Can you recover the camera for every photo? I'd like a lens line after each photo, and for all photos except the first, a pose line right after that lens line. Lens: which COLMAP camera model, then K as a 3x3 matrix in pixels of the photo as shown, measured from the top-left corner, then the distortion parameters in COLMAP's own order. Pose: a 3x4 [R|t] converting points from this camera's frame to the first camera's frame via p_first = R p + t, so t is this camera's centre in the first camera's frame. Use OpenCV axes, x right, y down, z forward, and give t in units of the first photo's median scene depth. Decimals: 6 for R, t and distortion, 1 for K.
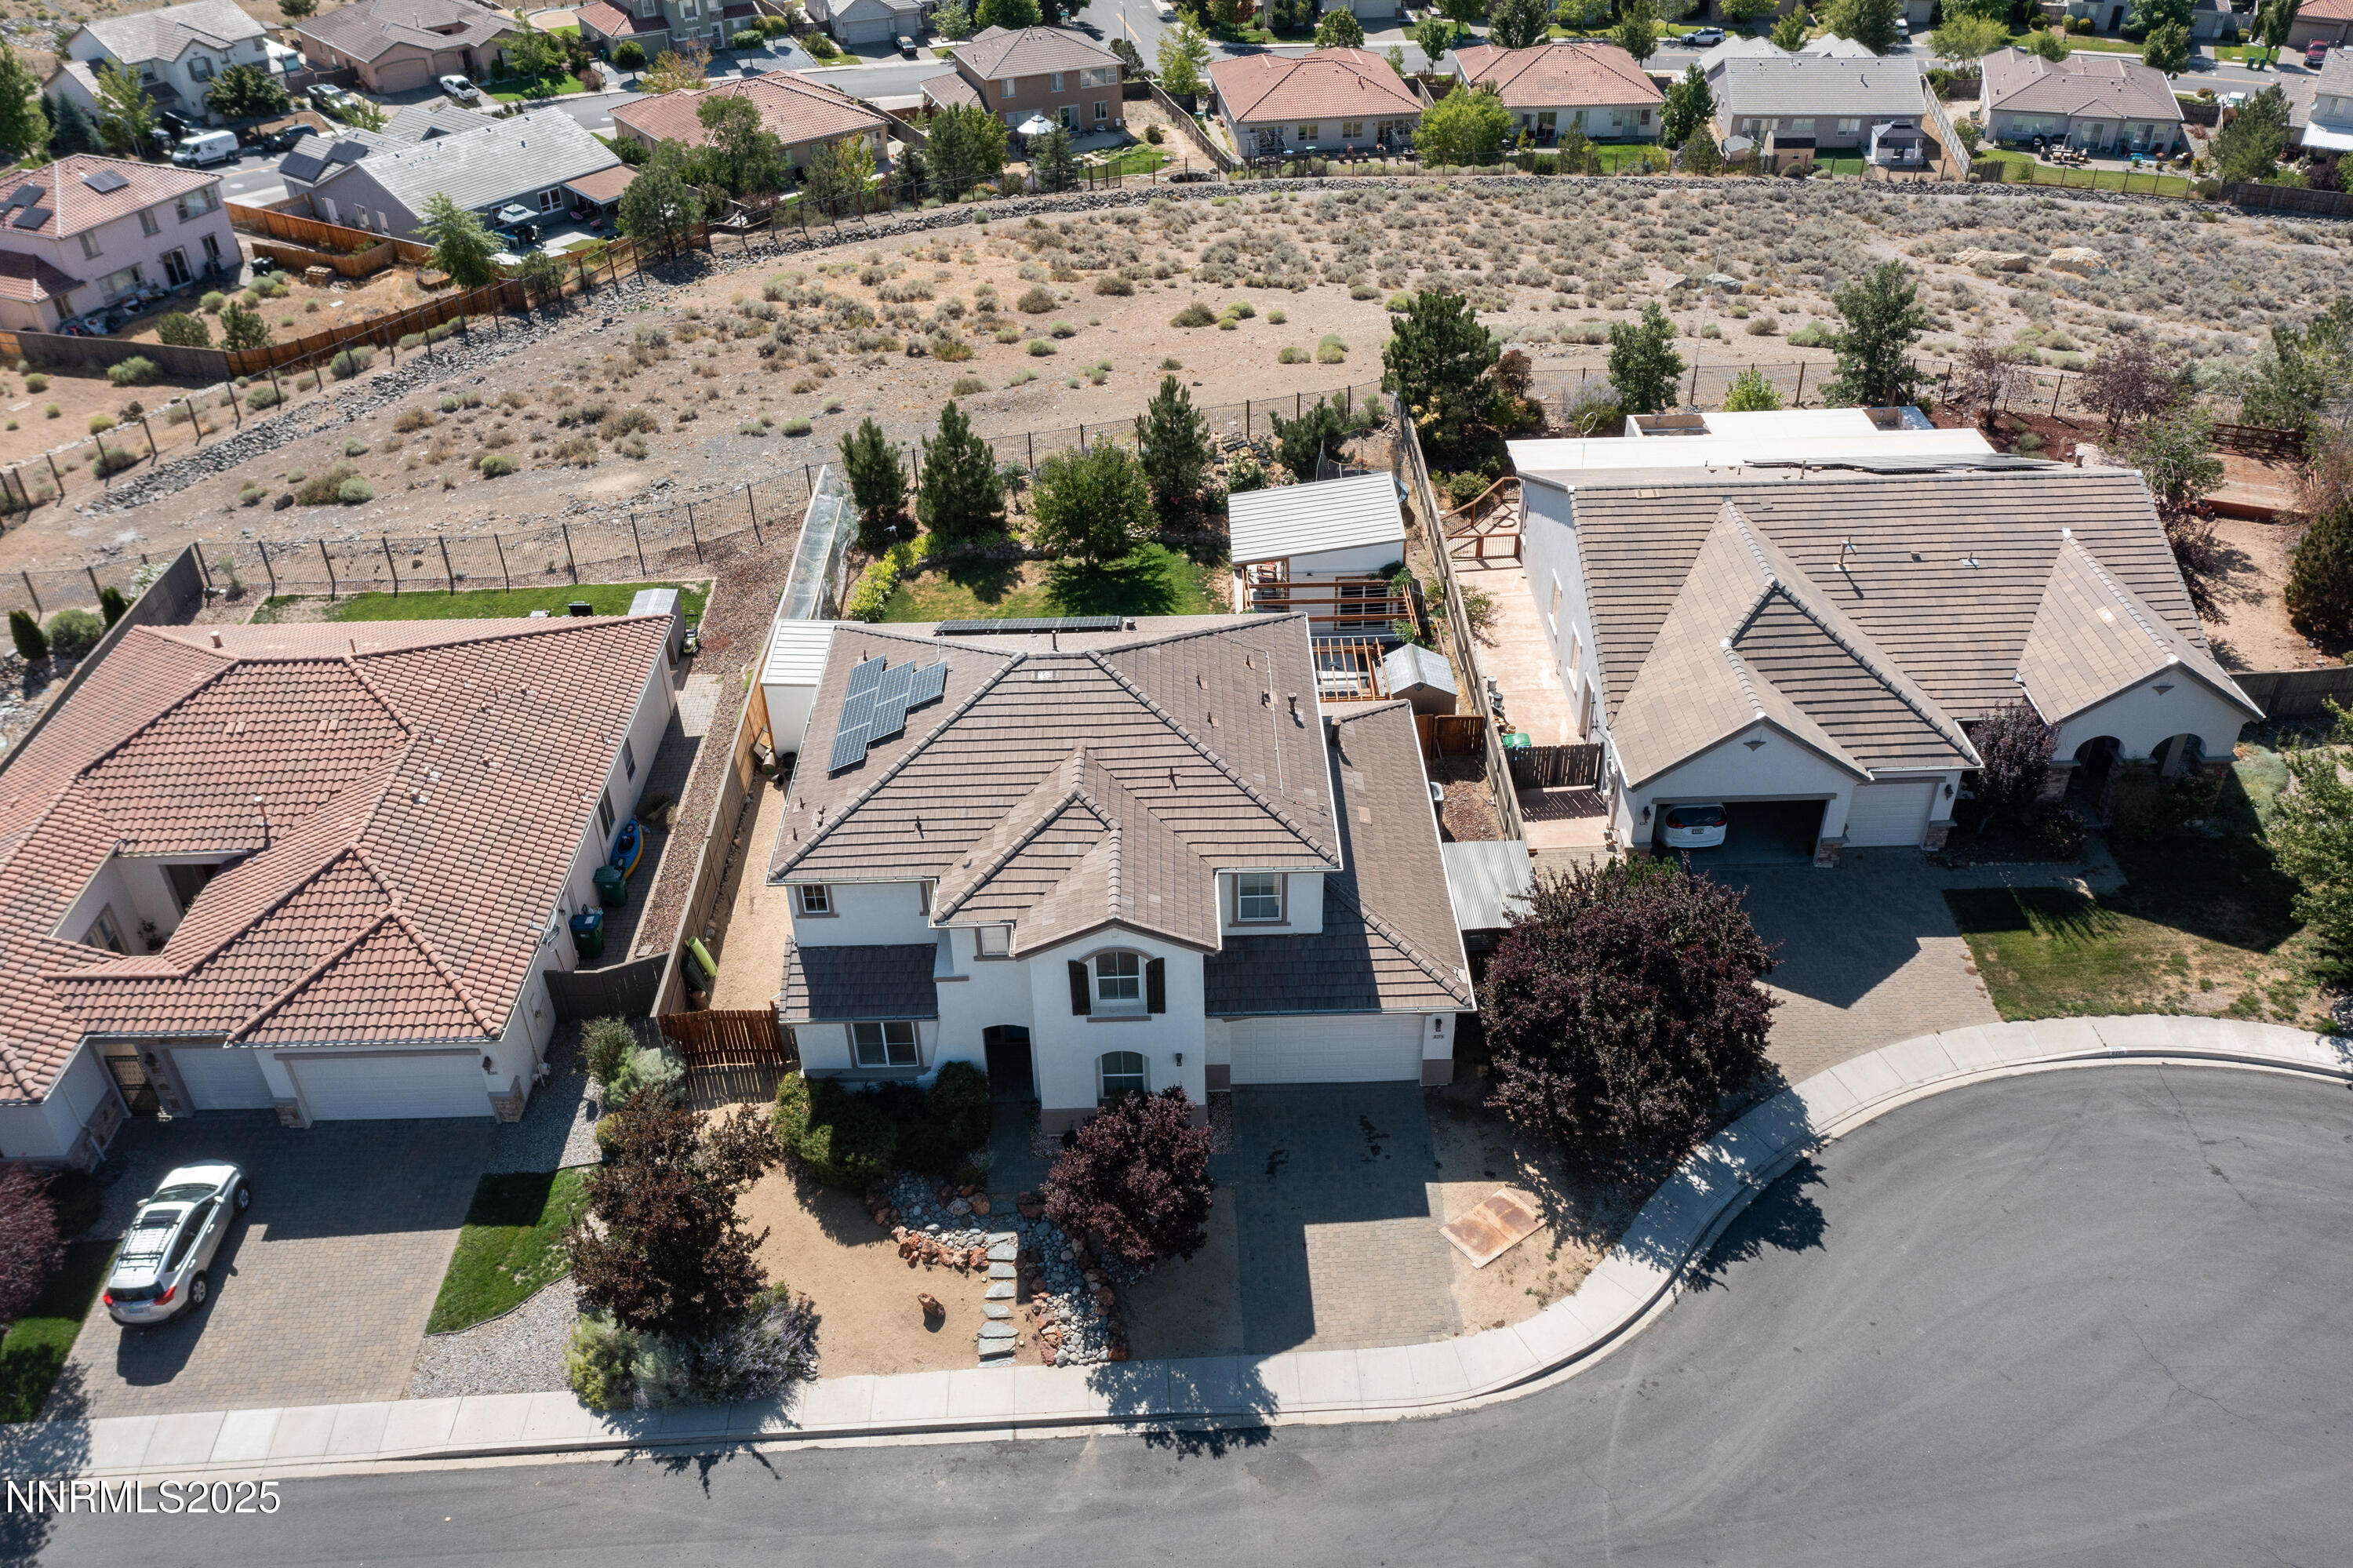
lens RADIAL K [[1856.7, 0, 1181.1], [0, 1856.7, 786.6], [0, 0, 1]] dist [-0.005928, 0.008231]
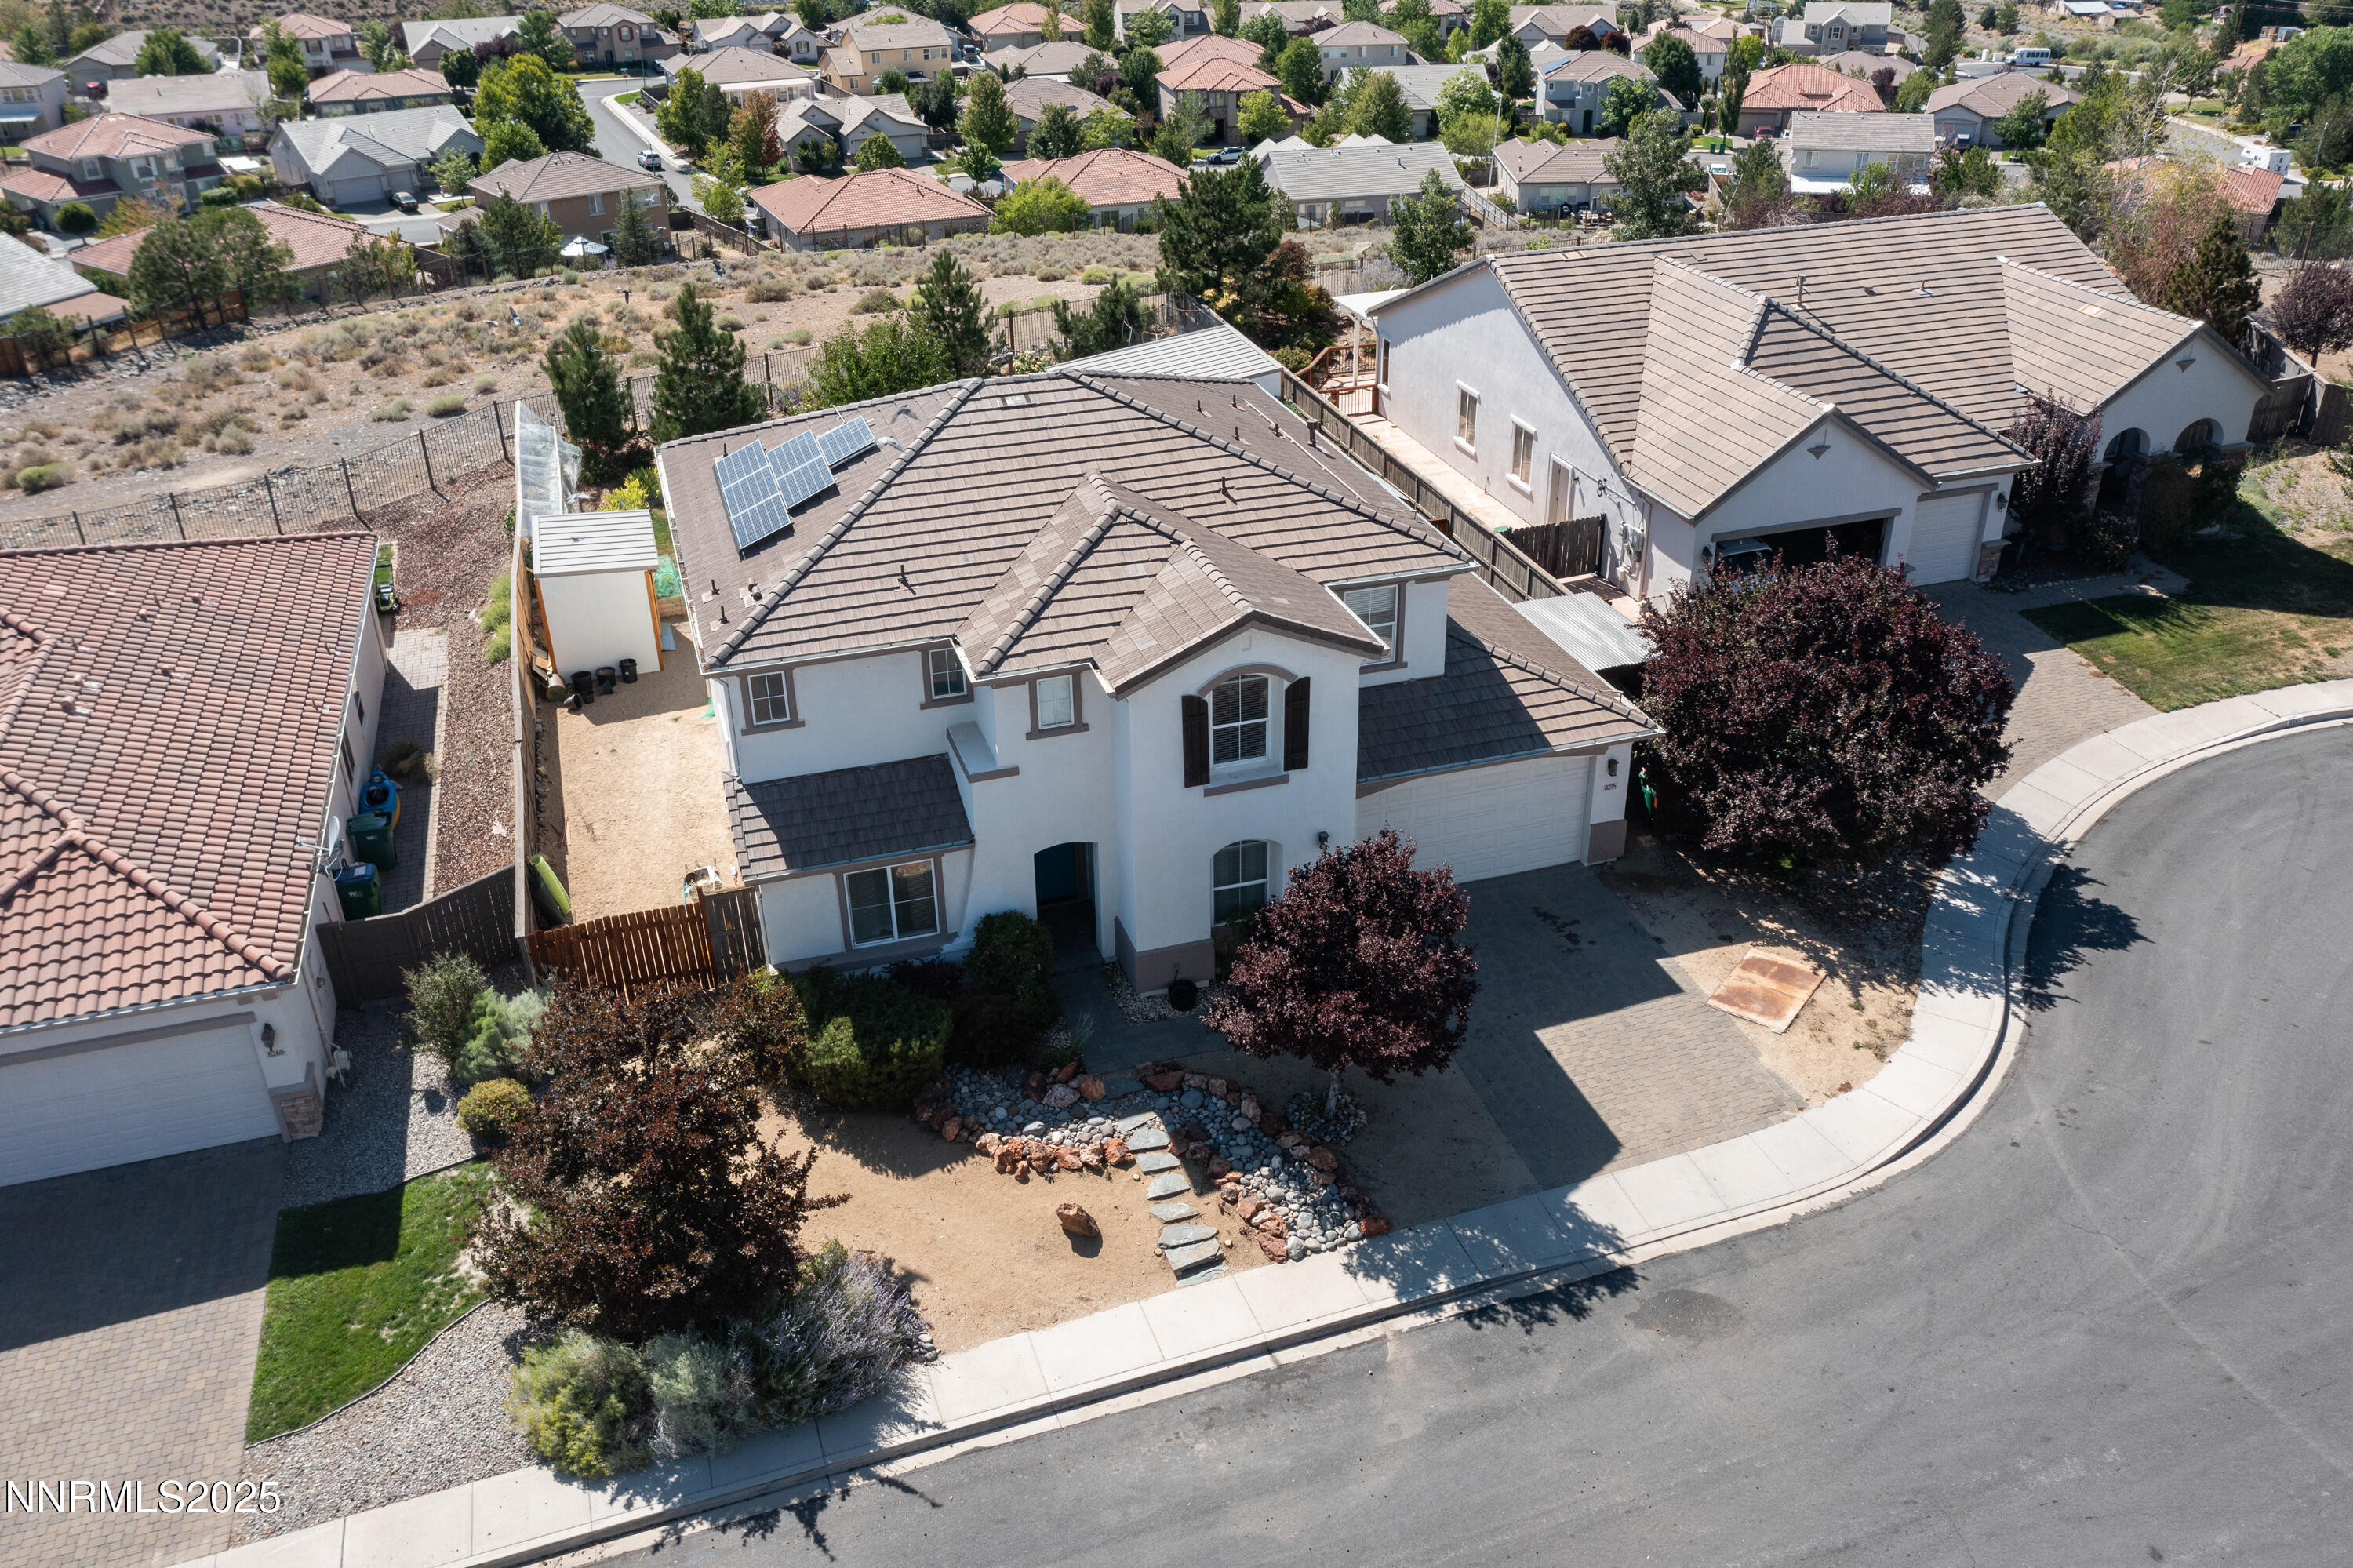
lens RADIAL K [[1856.7, 0, 1181.1], [0, 1856.7, 786.6], [0, 0, 1]] dist [-0.005928, 0.008231]
pose [[0.958350, -0.133360, 0.252548, -0.198581], [0.163618, 0.981155, -0.102779, 0.162650], [-0.234082, 0.139820, 0.962110, 0.267502]]
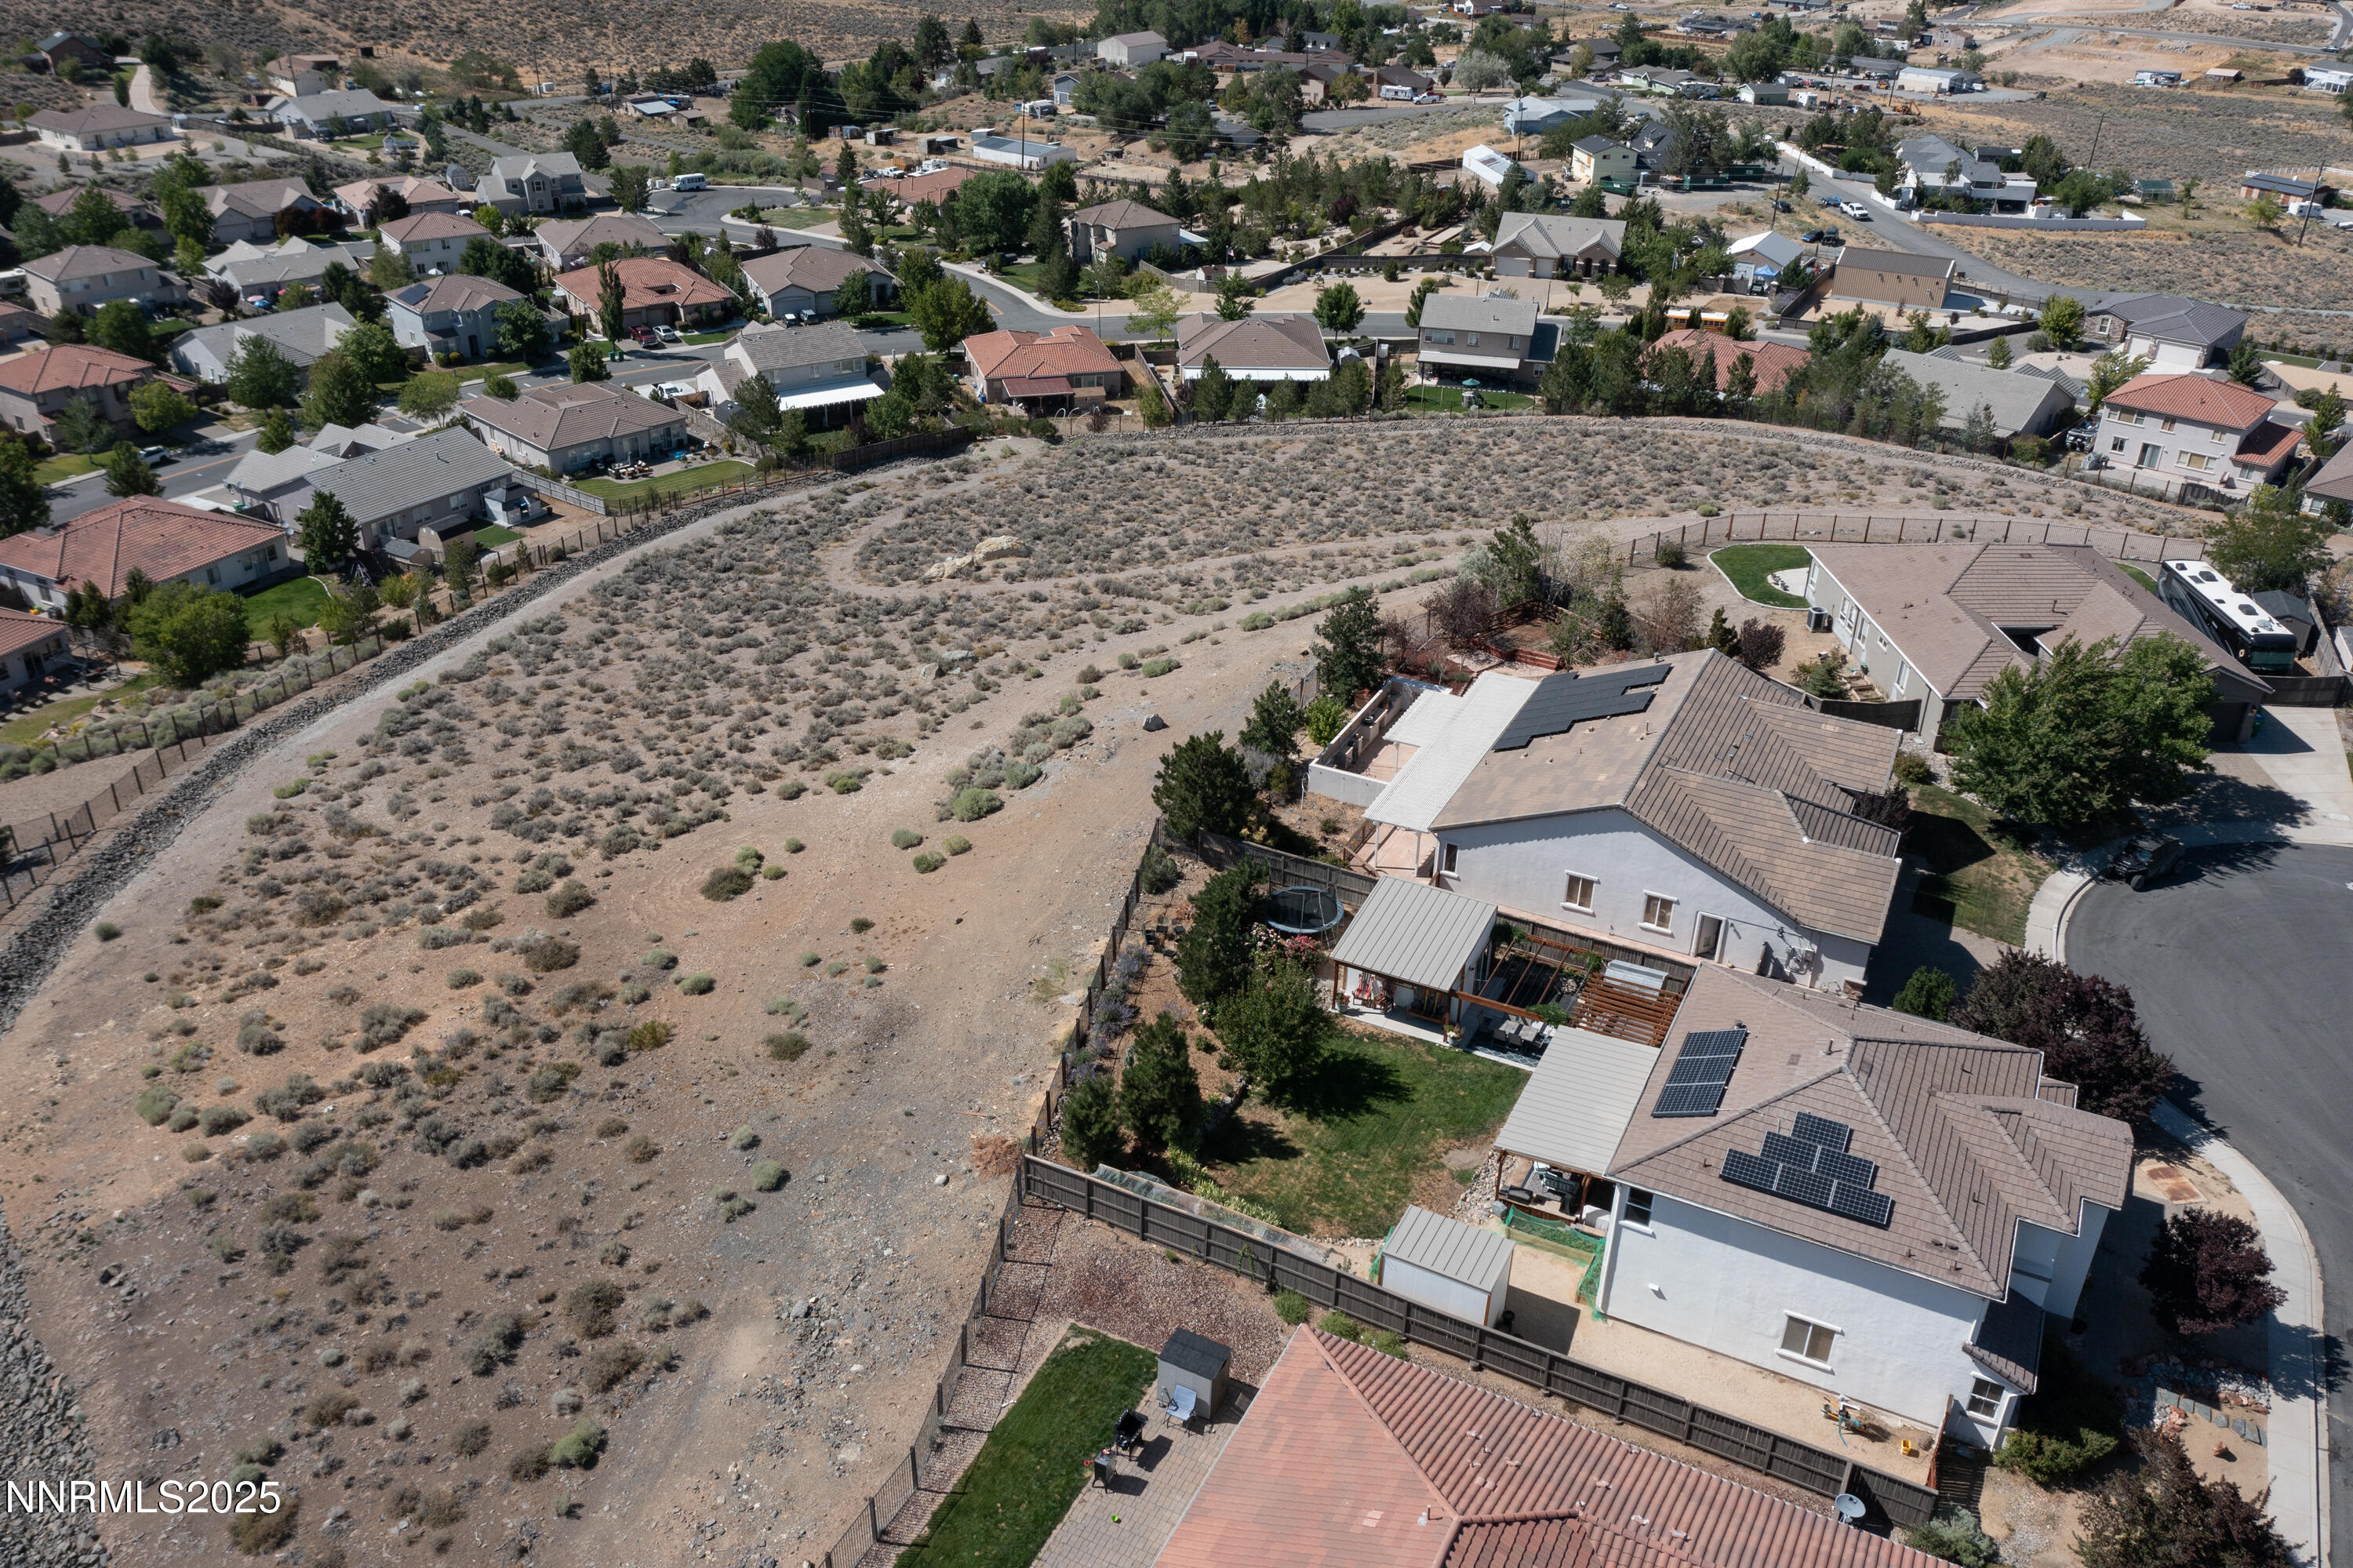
lens RADIAL K [[1856.9, 0, 1192.9], [0, 1856.9, 782.7], [0, 0, 1]] dist [-0.004586, 0.000282]
pose [[0.458183, -0.400667, 0.793432, -1.119529], [0.491400, 0.858006, 0.149506, -0.592769], [-0.740671, 0.321392, 0.590011, 0.477518]]
